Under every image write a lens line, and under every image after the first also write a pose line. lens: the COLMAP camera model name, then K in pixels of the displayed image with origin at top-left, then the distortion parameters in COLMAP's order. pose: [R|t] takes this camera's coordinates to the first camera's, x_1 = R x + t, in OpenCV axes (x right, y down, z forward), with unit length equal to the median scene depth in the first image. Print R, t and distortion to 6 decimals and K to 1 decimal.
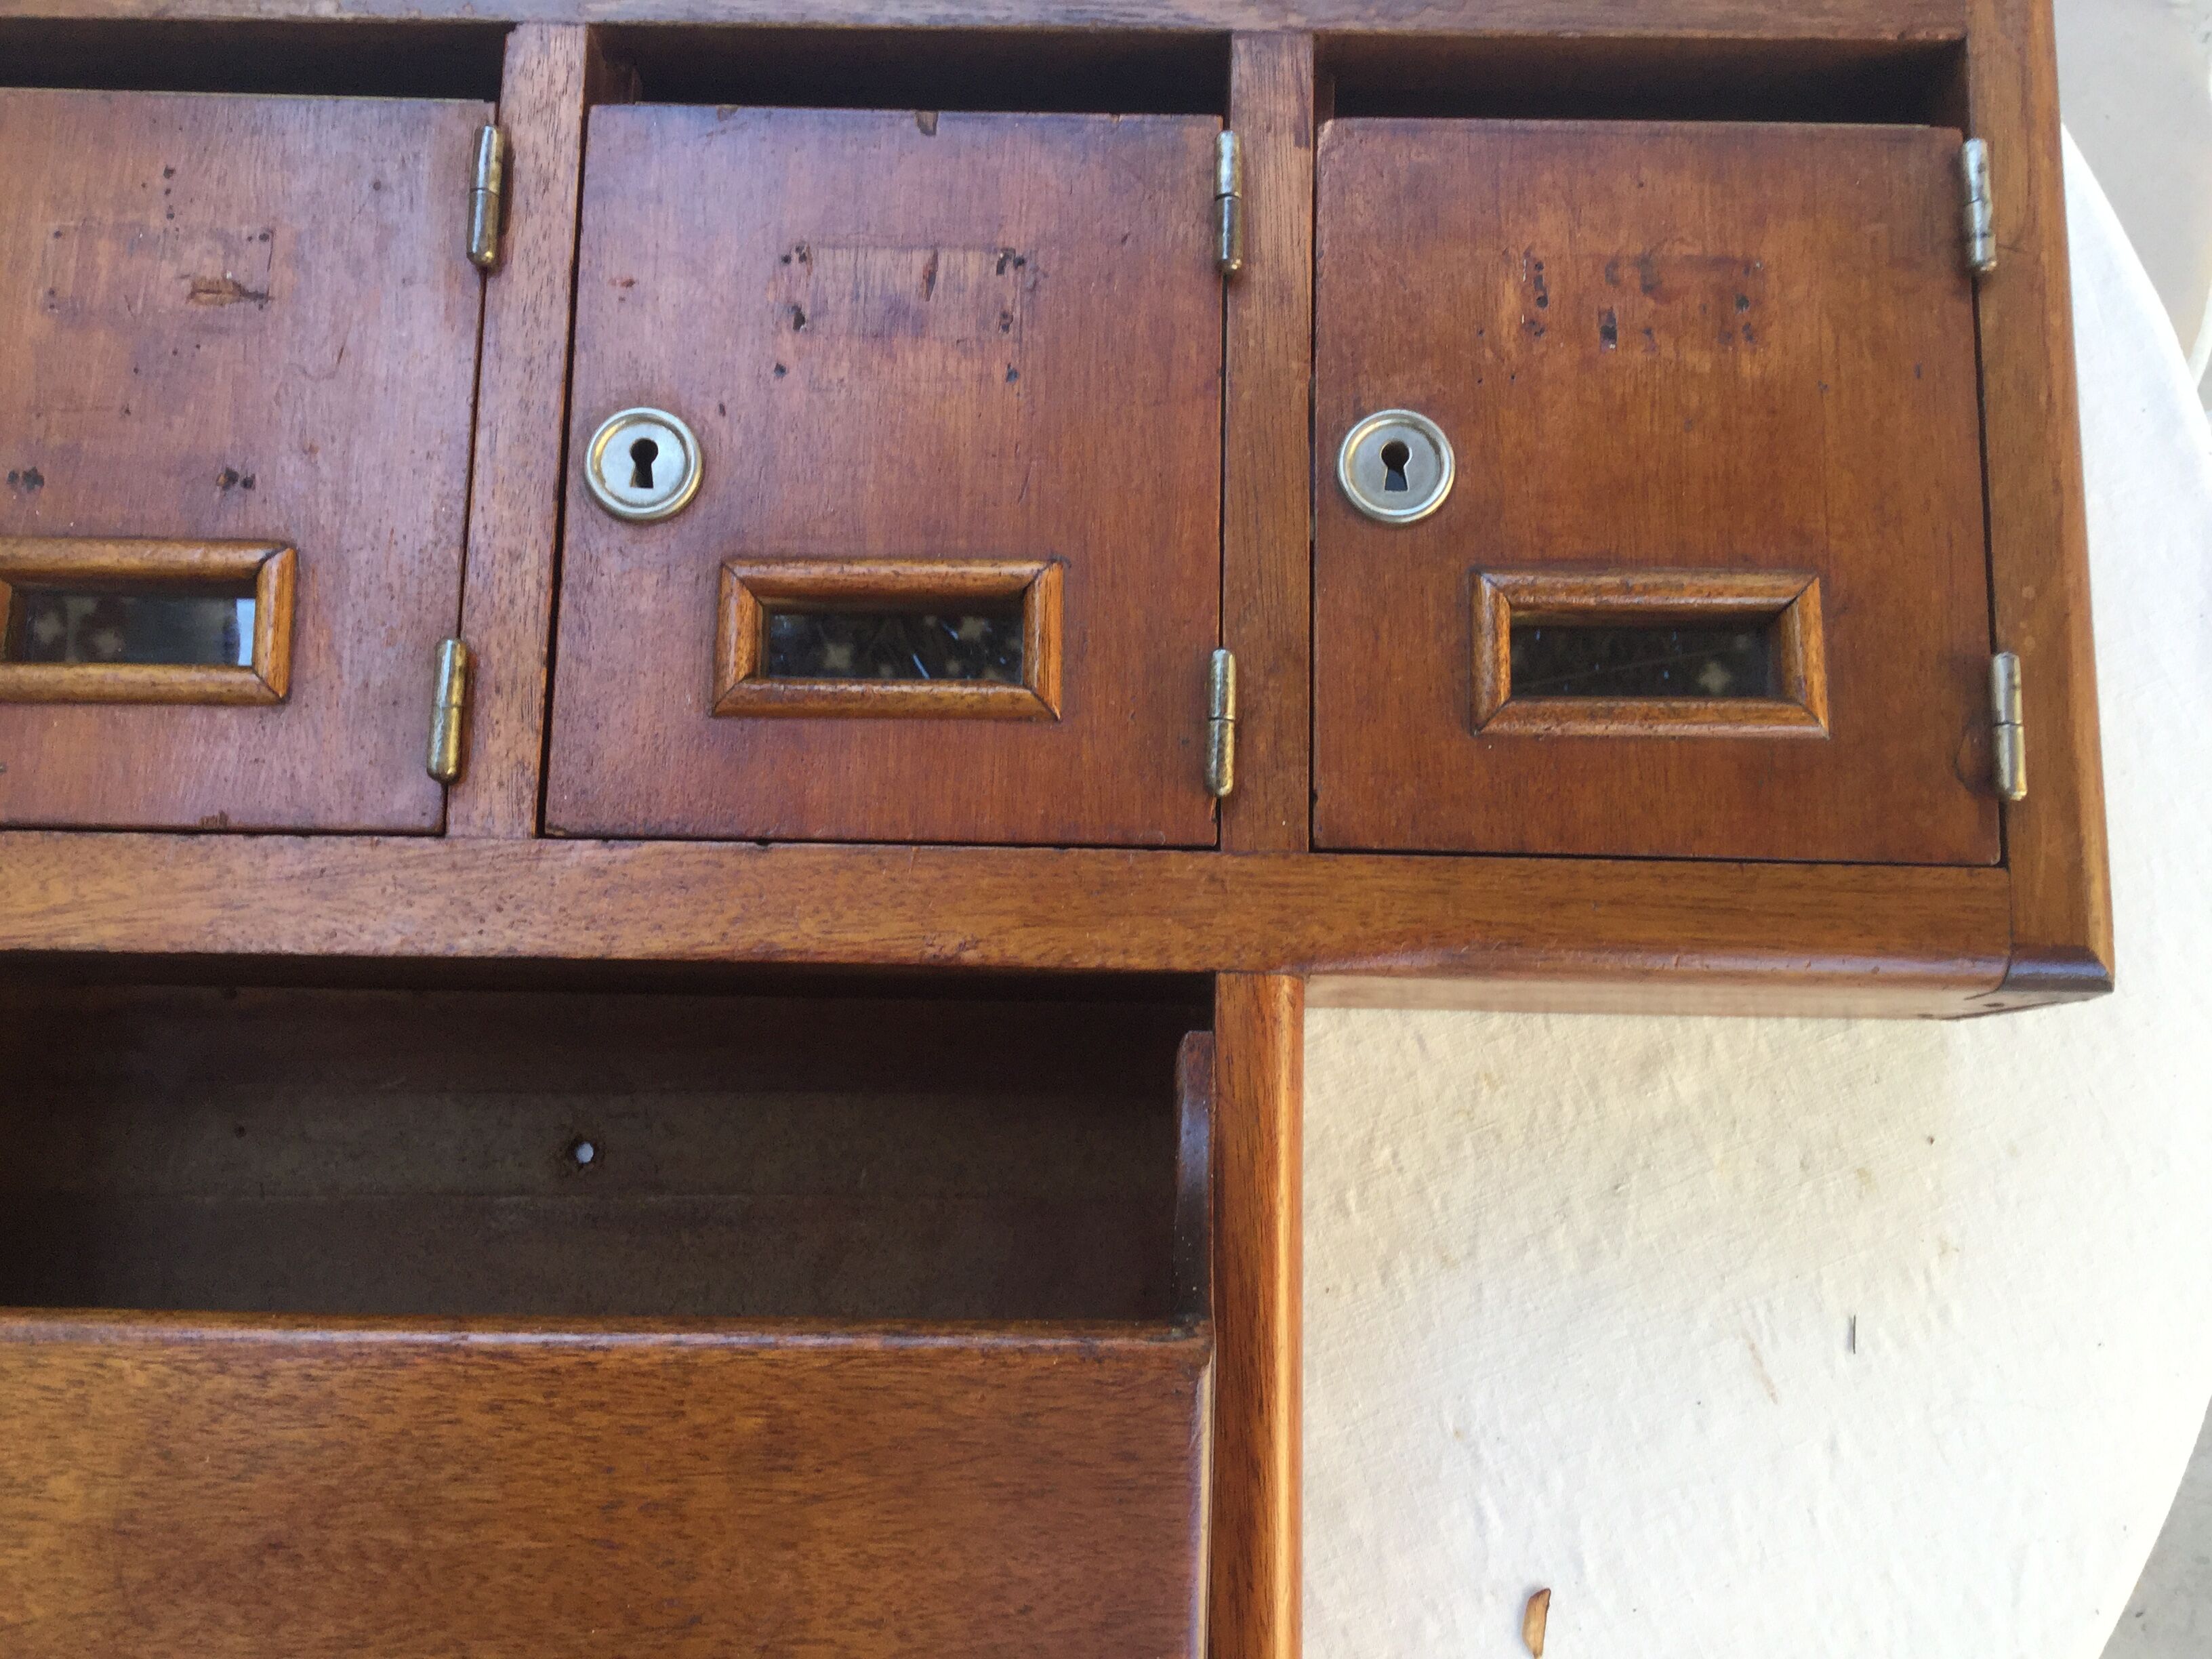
lens RADIAL K [[1987.2, 0, 1104.4], [0, 1987.2, 837.2], [0, 0, 1]] dist [0.121539, -0.235716]
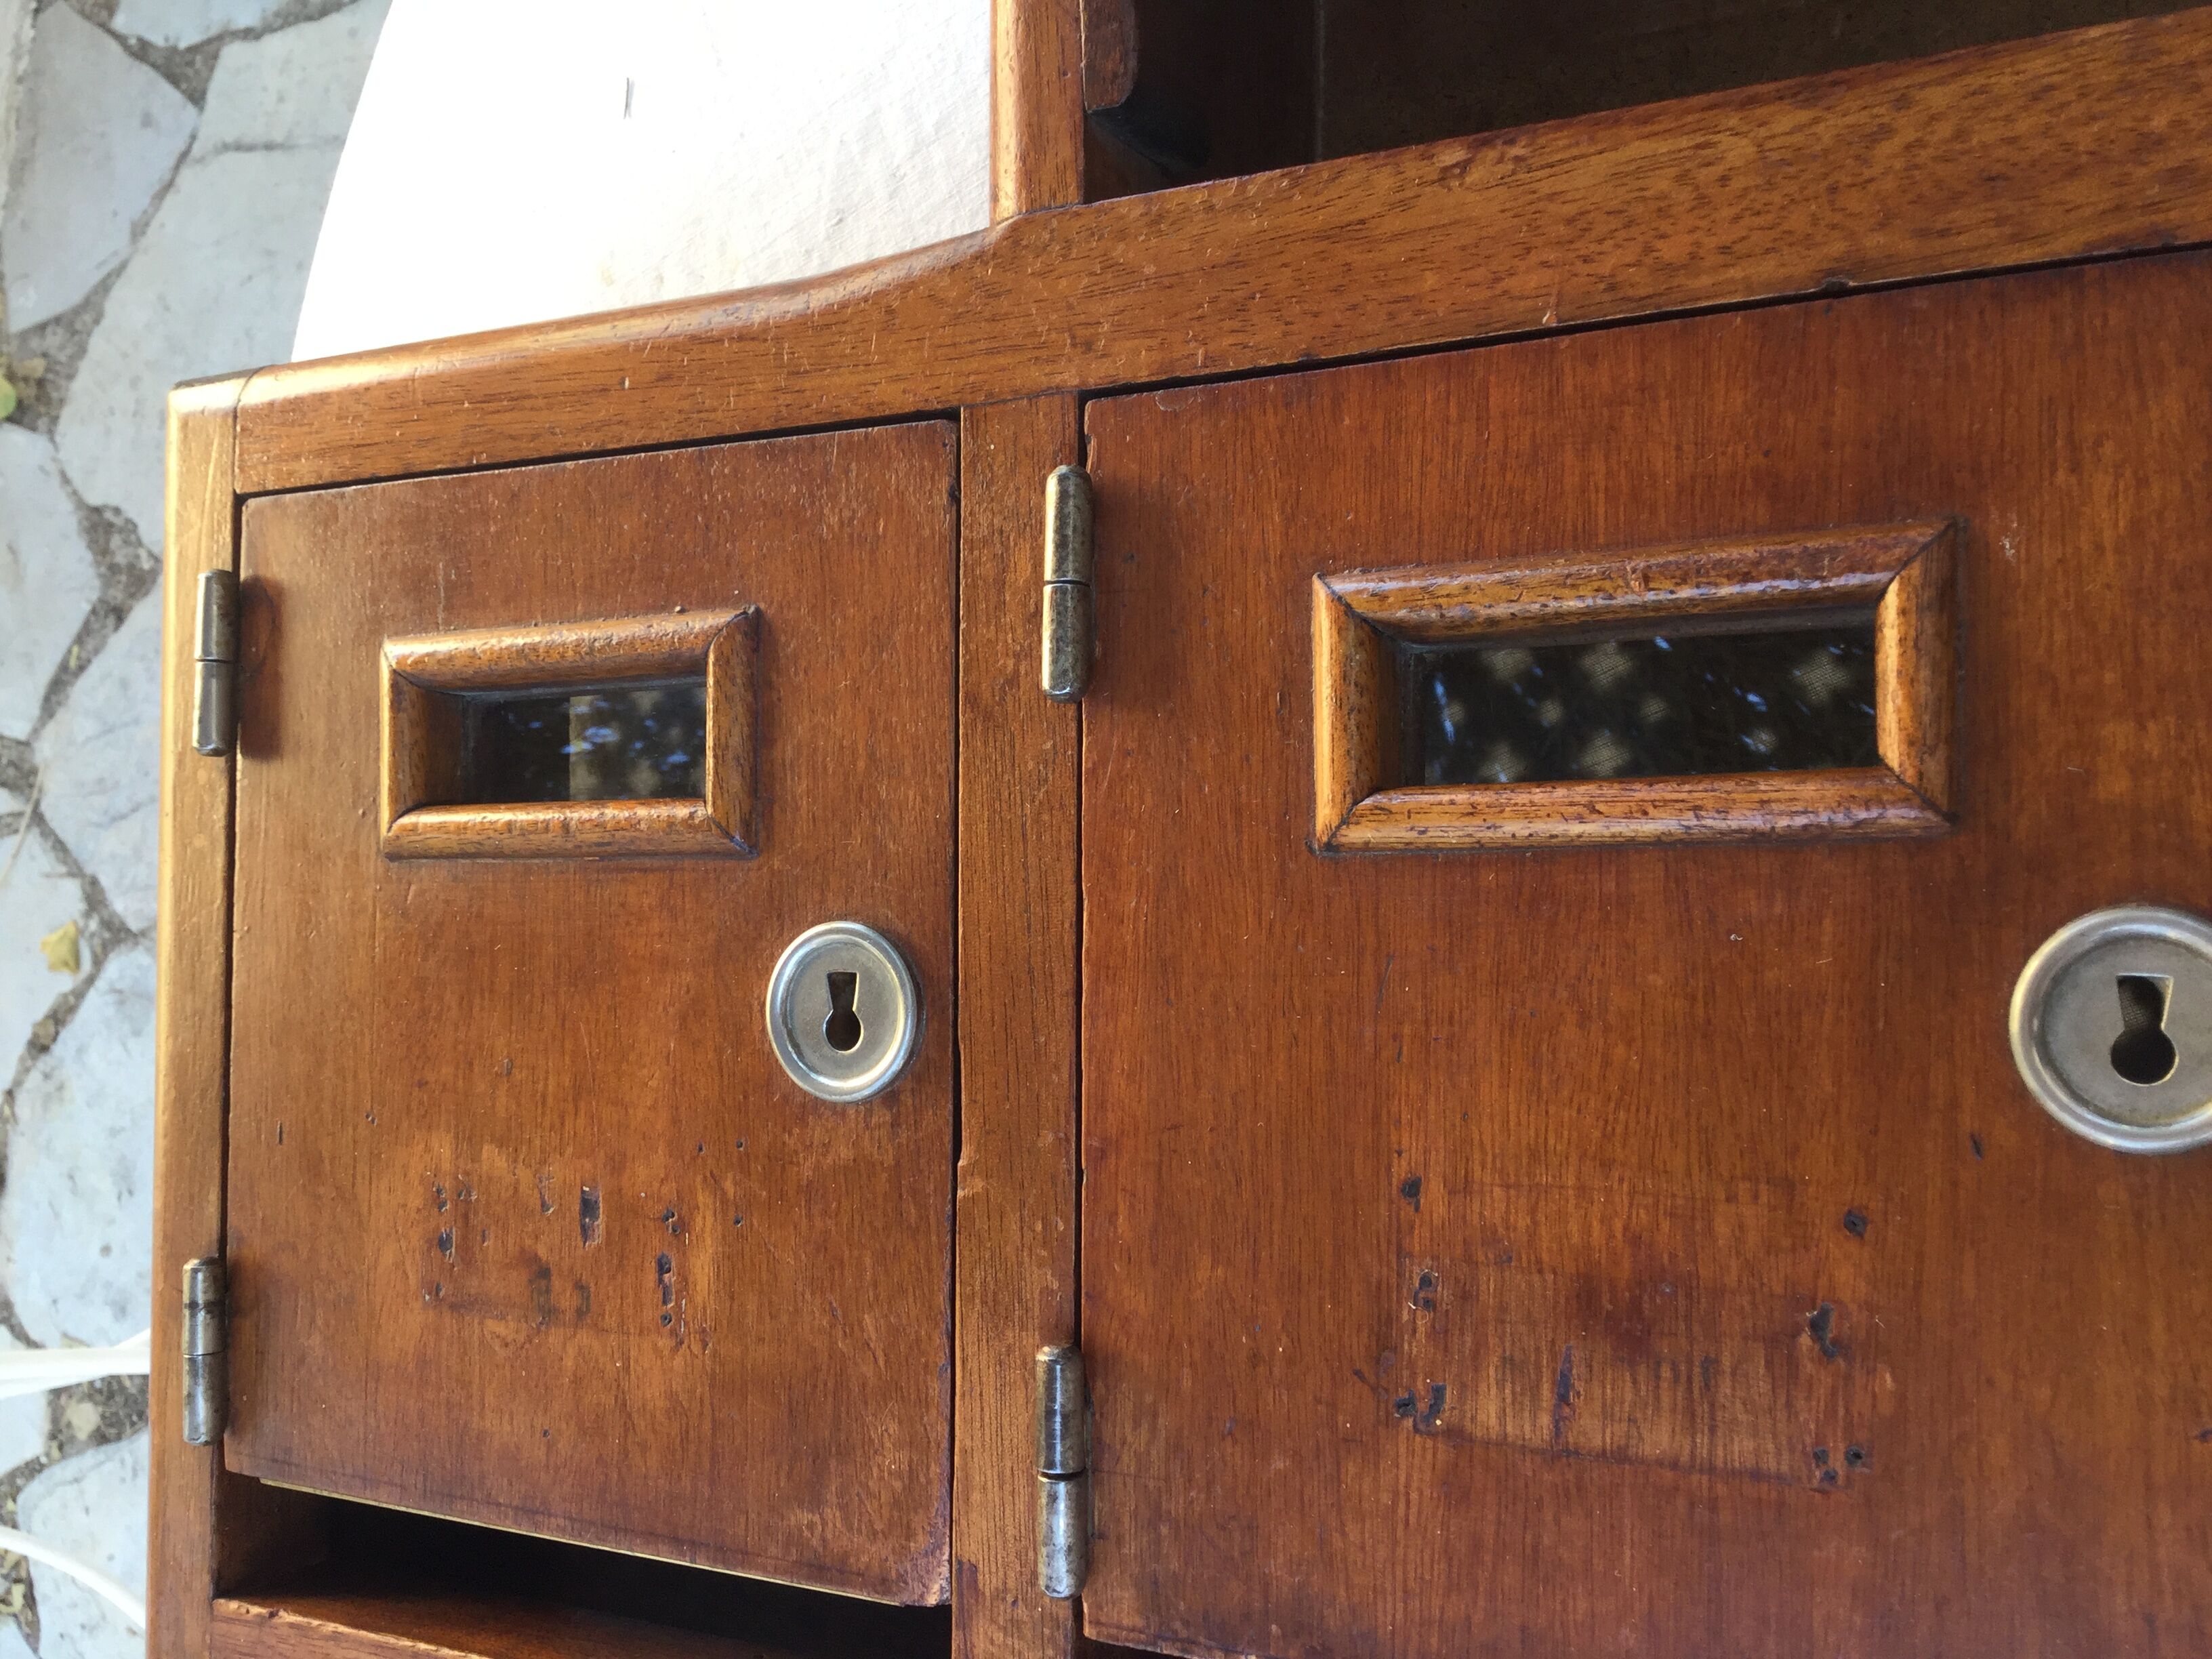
lens RADIAL K [[1992.2, 0, 1112.5], [0, 1992.2, 844.9], [0, 0, 1]] dist [0.125833, -0.254726]
pose [[-0.882239, 0.037728, 0.469288, -0.246321], [0.063170, -0.978284, 0.197406, -0.259653], [0.466545, 0.203804, 0.860697, 0.470073]]
